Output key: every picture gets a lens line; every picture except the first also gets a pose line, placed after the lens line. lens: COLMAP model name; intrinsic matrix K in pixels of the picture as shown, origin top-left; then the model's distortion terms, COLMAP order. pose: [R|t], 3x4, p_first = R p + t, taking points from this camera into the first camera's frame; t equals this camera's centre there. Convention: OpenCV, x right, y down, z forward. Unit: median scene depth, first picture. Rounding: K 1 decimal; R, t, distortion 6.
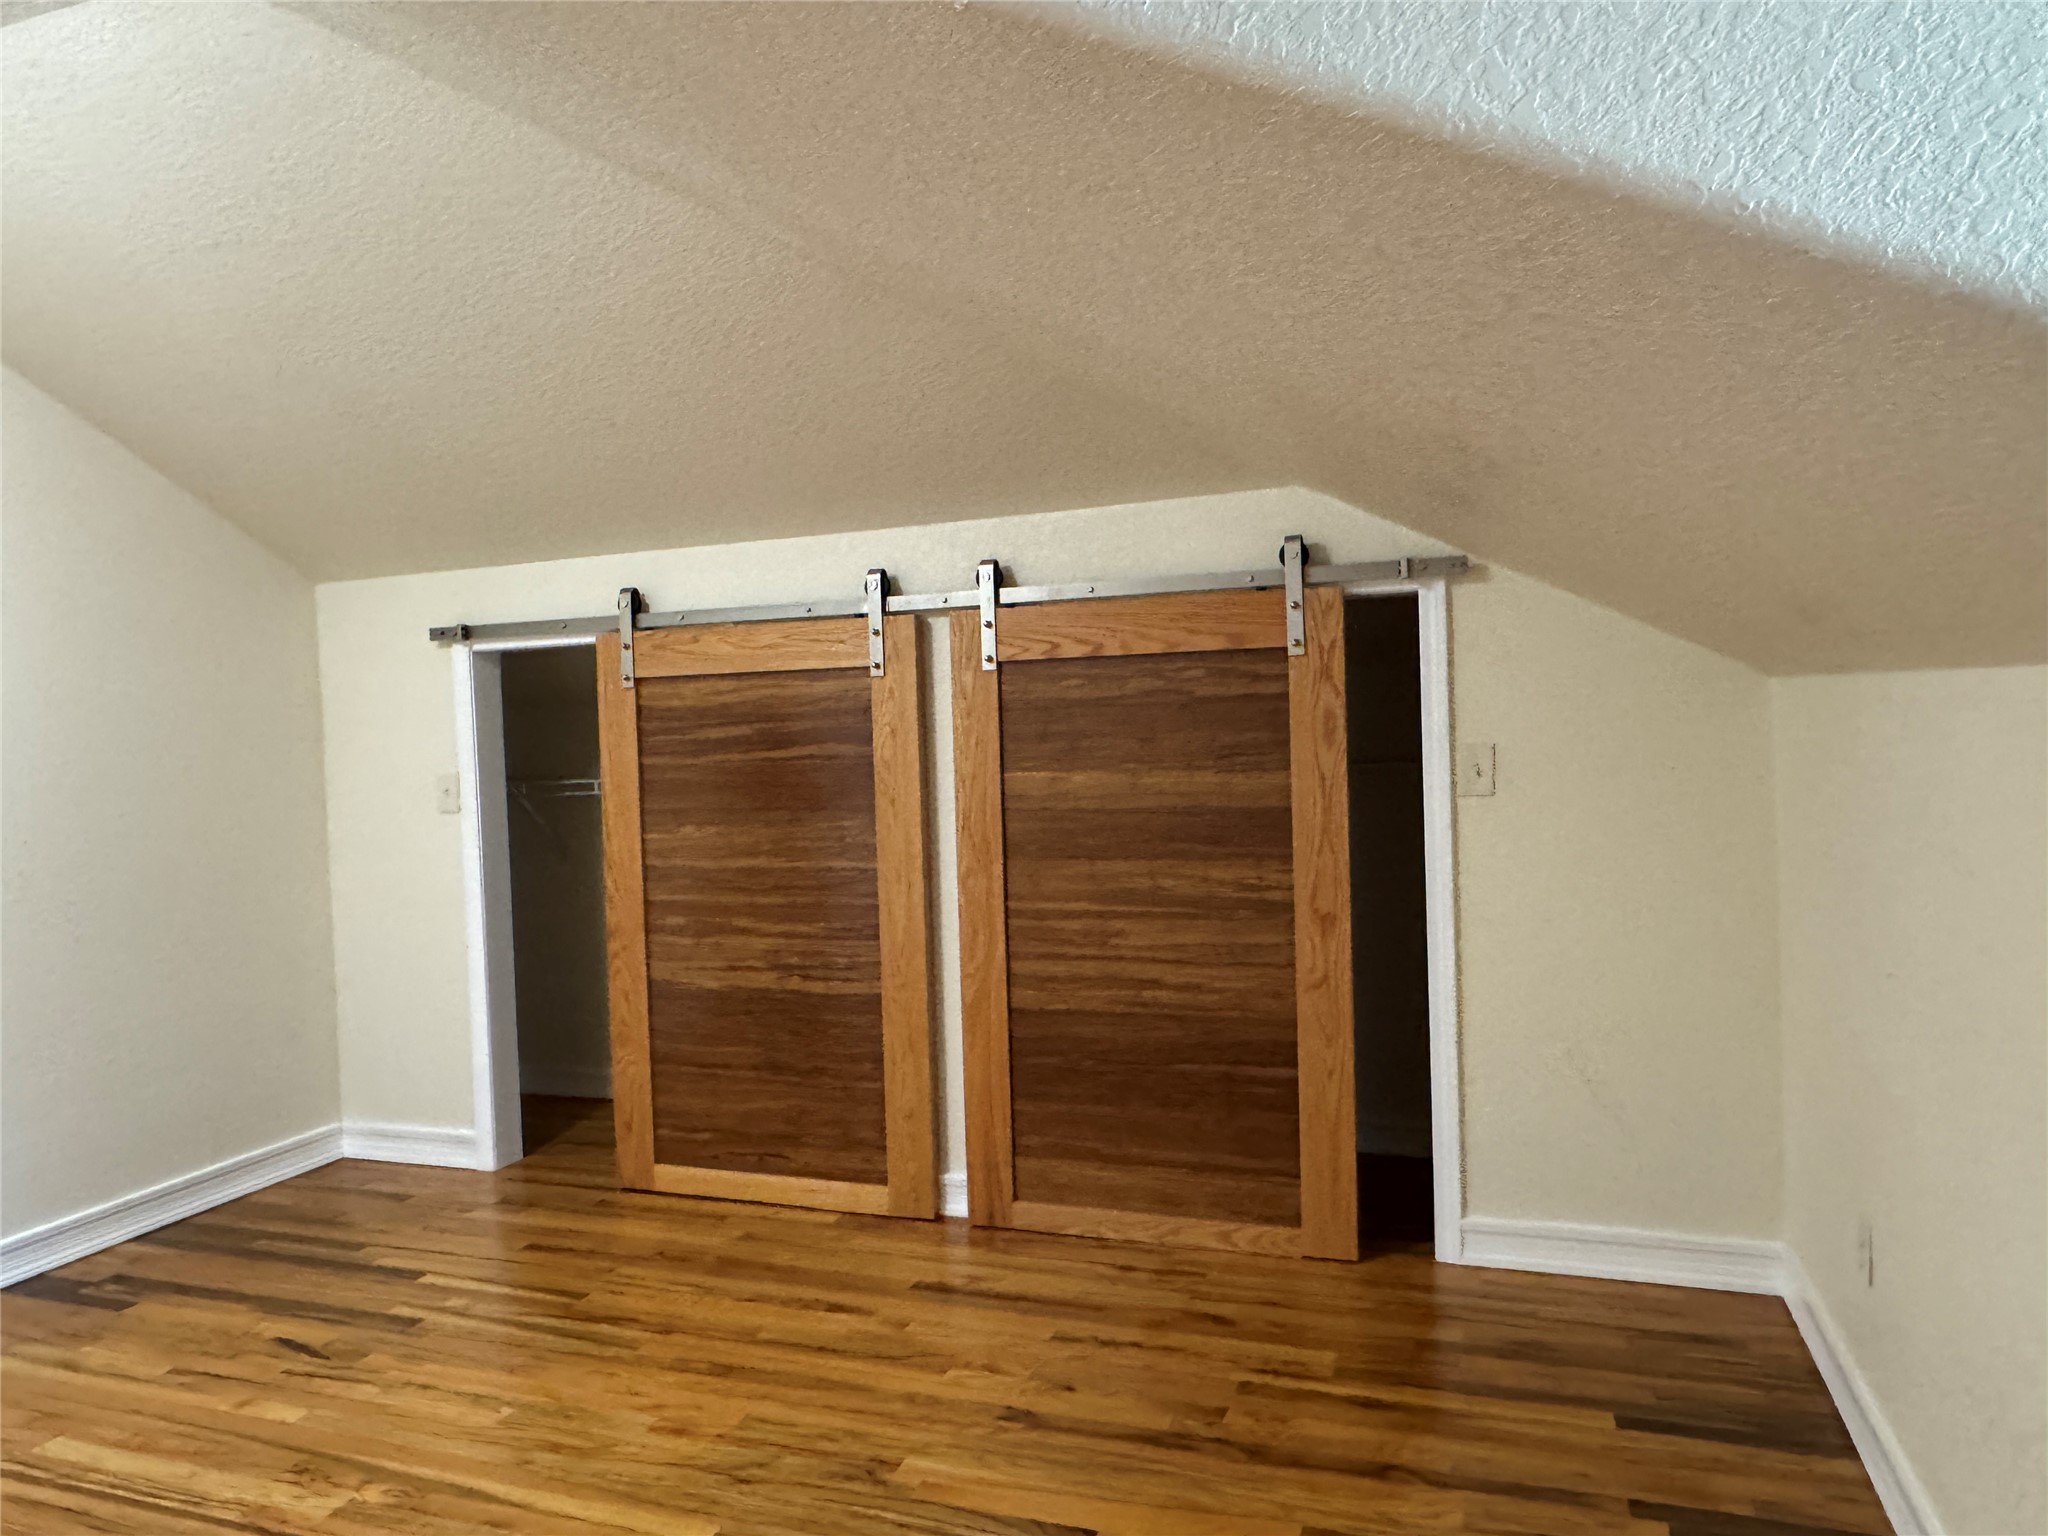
lens RADIAL K [[1360.9, 0, 1023.3], [0, 1360.9, 763.5], [0, 0, 1]] dist [-0.008266, 0.000814]
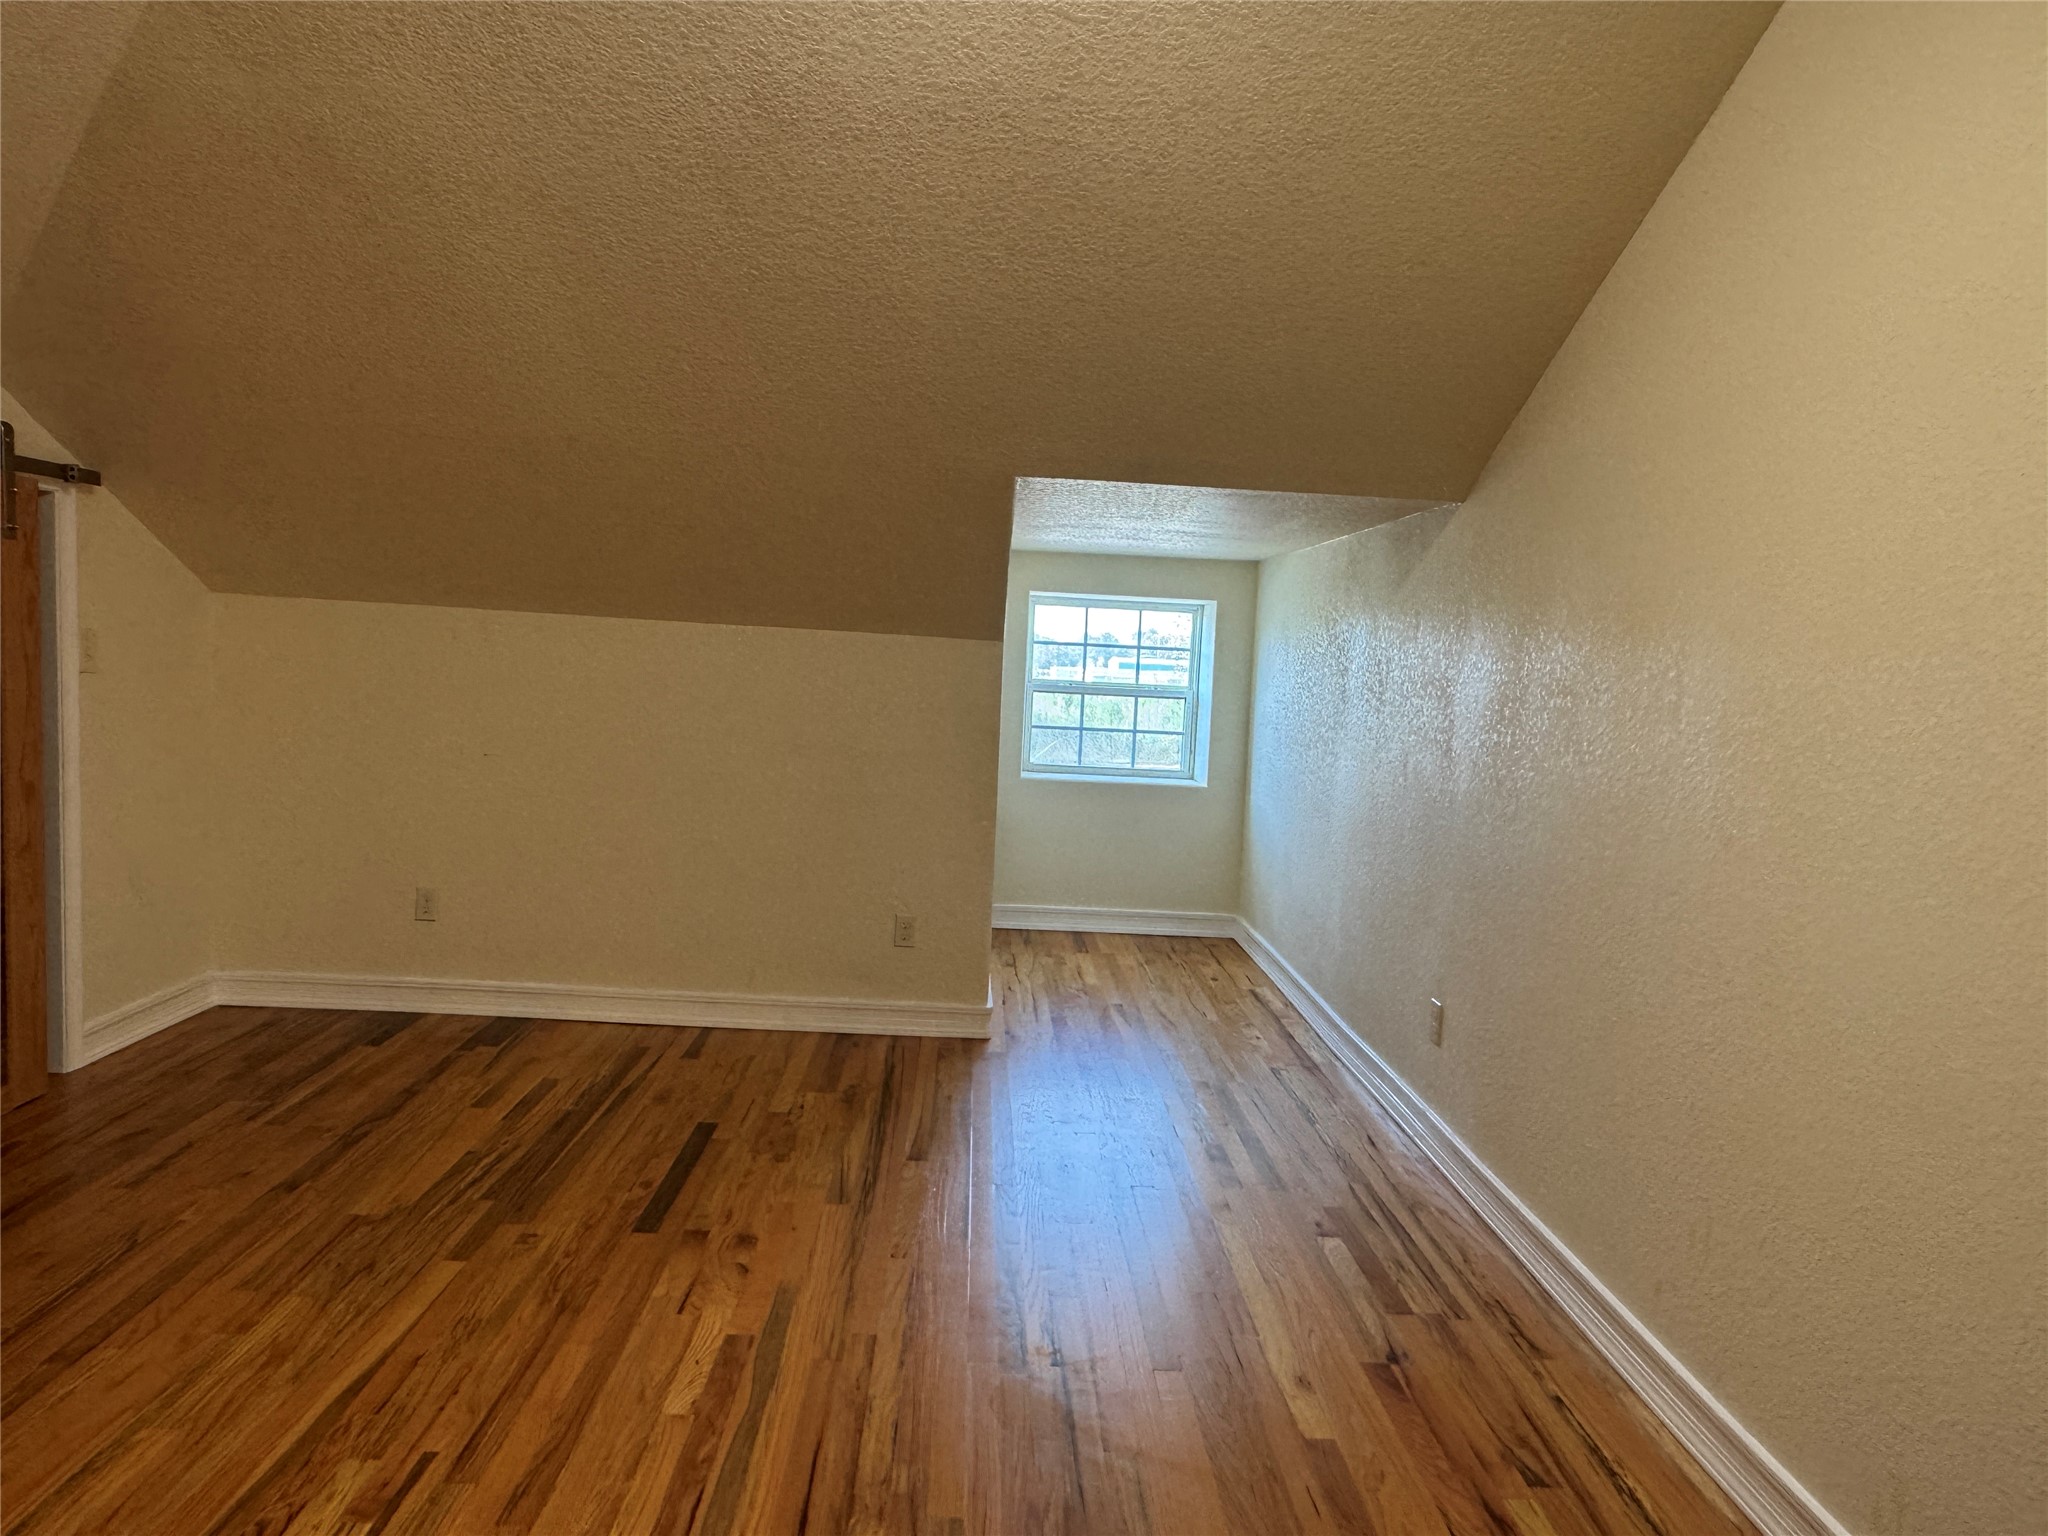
lens RADIAL K [[1360.9, 0, 1022.6], [0, 1360.9, 767.9], [0, 0, 1]] dist [-0.008266, 0.000814]
pose [[-0.361765, -0.067901, 0.929793, -1.289426], [-0.010562, 0.997579, 0.068741, 0.021251], [-0.932210, 0.015047, -0.361606, 0.797972]]
